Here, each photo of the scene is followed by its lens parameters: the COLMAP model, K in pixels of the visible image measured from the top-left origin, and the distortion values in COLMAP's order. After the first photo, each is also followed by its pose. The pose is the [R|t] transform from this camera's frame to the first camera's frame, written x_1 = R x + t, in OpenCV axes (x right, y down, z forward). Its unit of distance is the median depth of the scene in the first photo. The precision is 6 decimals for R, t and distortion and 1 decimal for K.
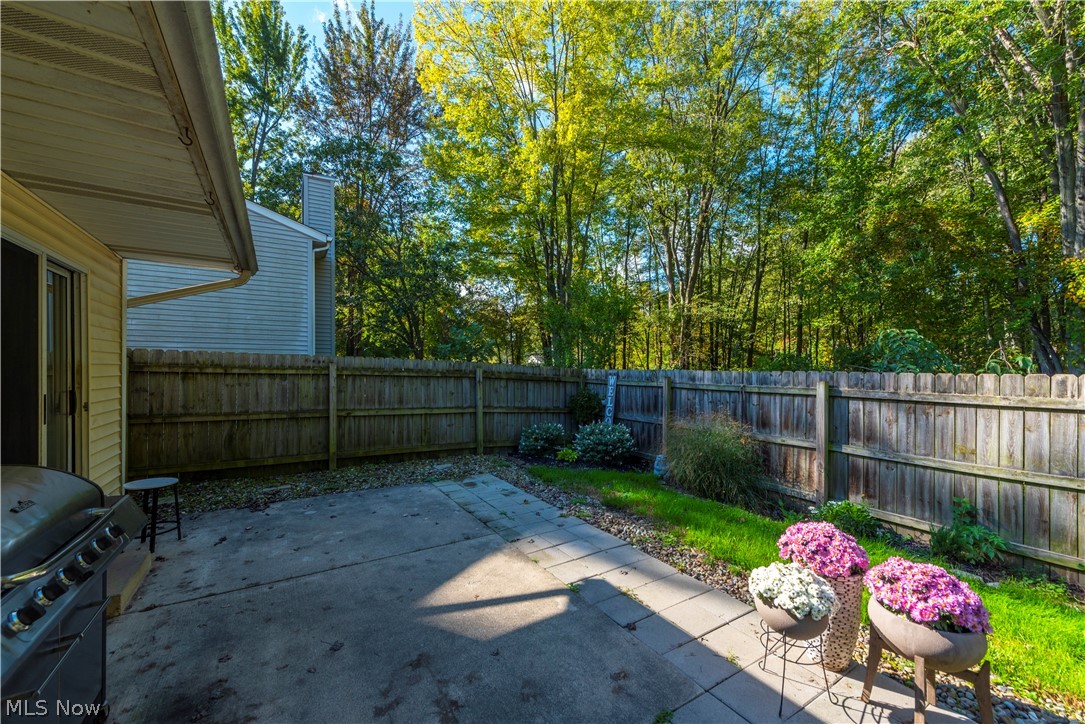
lens RADIAL K [[421.5, 0, 541.4], [0, 421.5, 370.2], [0, 0, 1]] dist [0.000137, -0.000118]
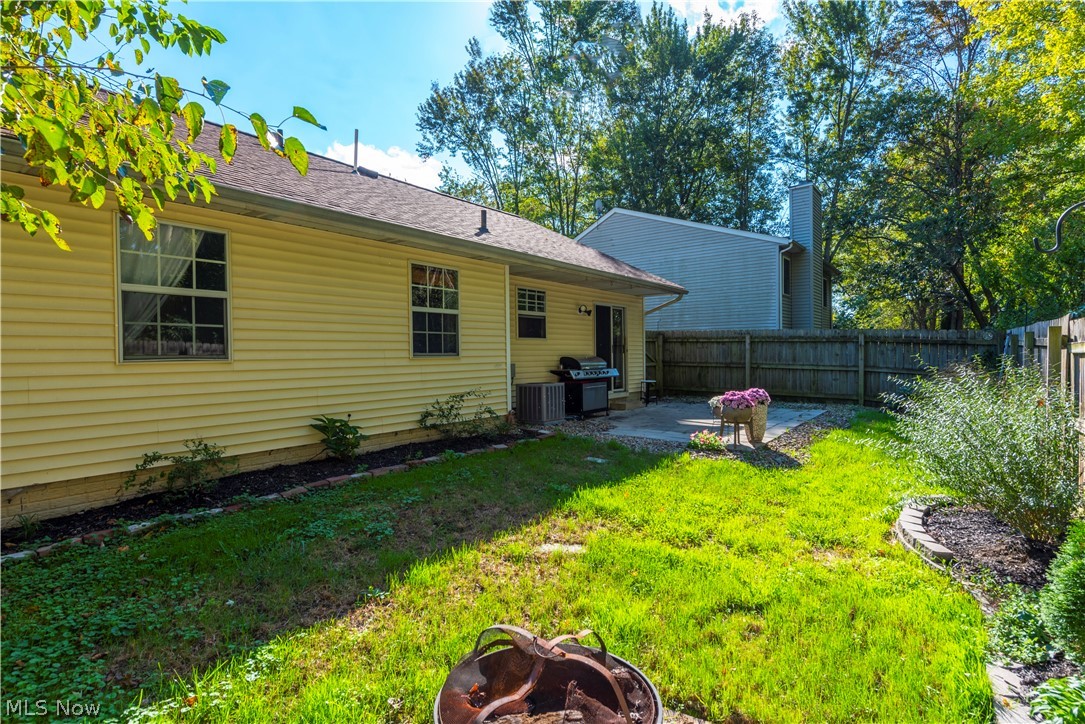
lens RADIAL K [[558.1, 0, 542.5], [0, 558.1, 362.0], [0, 0, 1]] dist [-0.000946, -0.000093]
pose [[0.351561, 0.005939, -0.936146, 1.250213], [0.009812, 0.999902, 0.010029, 0.061349], [0.936114, -0.012712, 0.351468, -0.501414]]
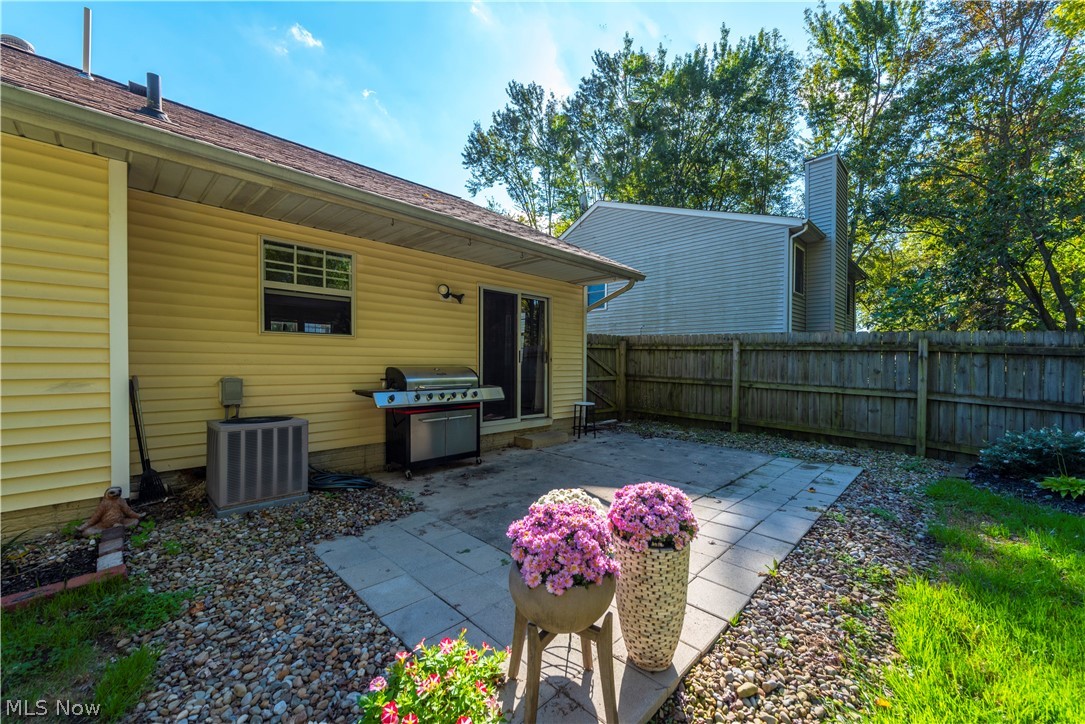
lens RADIAL K [[428.4, 0, 548.1], [0, 428.4, 367.2], [0, 0, 1]] dist [-0.000446, -0.000237]
pose [[0.228791, 0.007969, -0.973443, 0.525274], [-0.009376, 0.999938, 0.005982, 0.056432], [0.973430, 0.007758, 0.228852, 0.238572]]
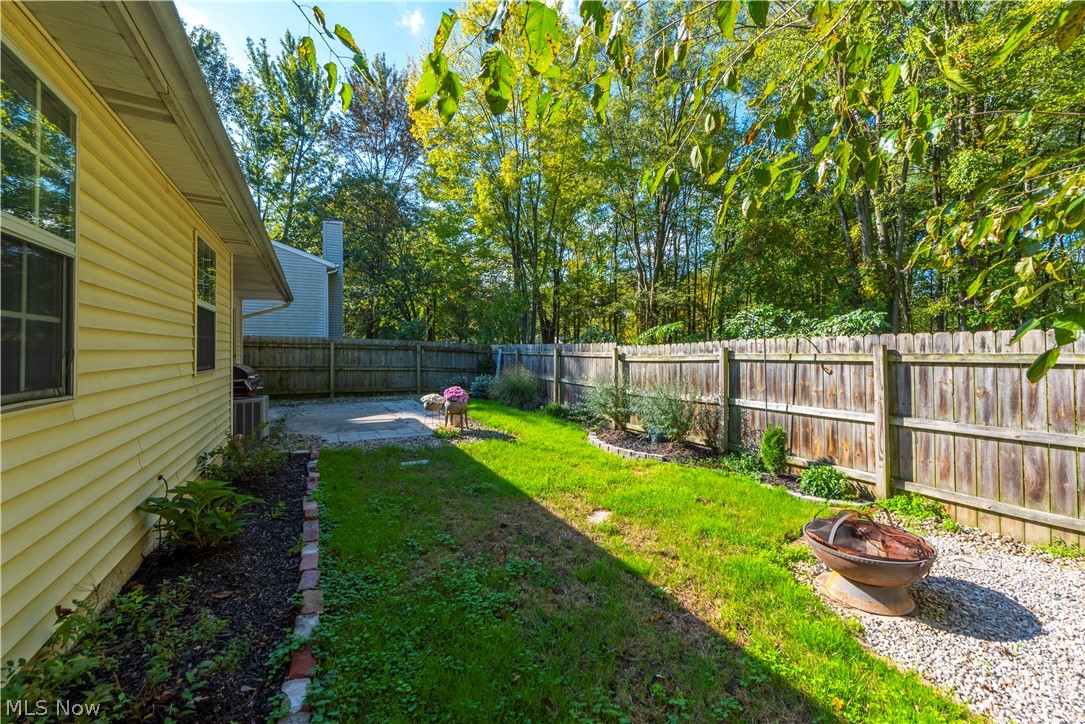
lens RADIAL K [[436.5, 0, 556.1], [0, 436.5, 347.9], [0, 0, 1]] dist [0.002420, 0.000102]
pose [[0.998377, -0.006005, -0.056634, 0.631509], [0.005569, 0.999954, -0.007855, 0.032919], [0.056678, 0.007527, 0.998364, -0.918990]]
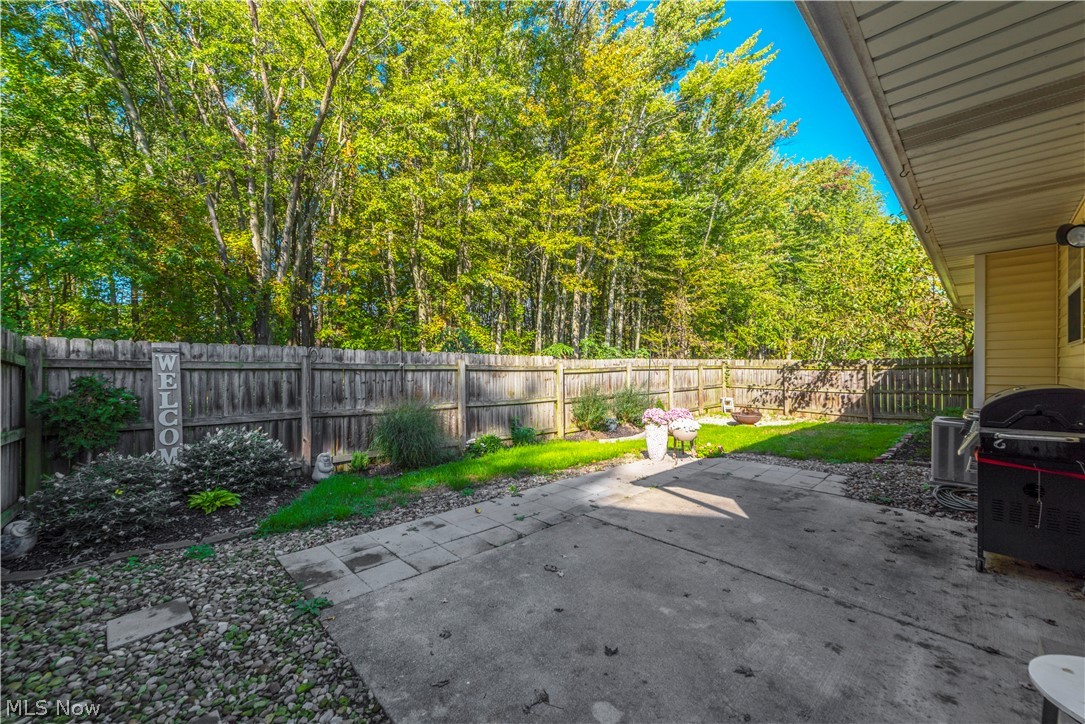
lens RADIAL K [[424.8, 0, 551.4], [0, 424.8, 360.2], [0, 0, 1]] dist [0.009862, -0.000492]
pose [[-0.217667, 0.014335, 0.975918, -0.647808], [0.003566, 0.999897, -0.013891, 0.041026], [-0.976016, 0.000457, -0.217696, 0.821222]]
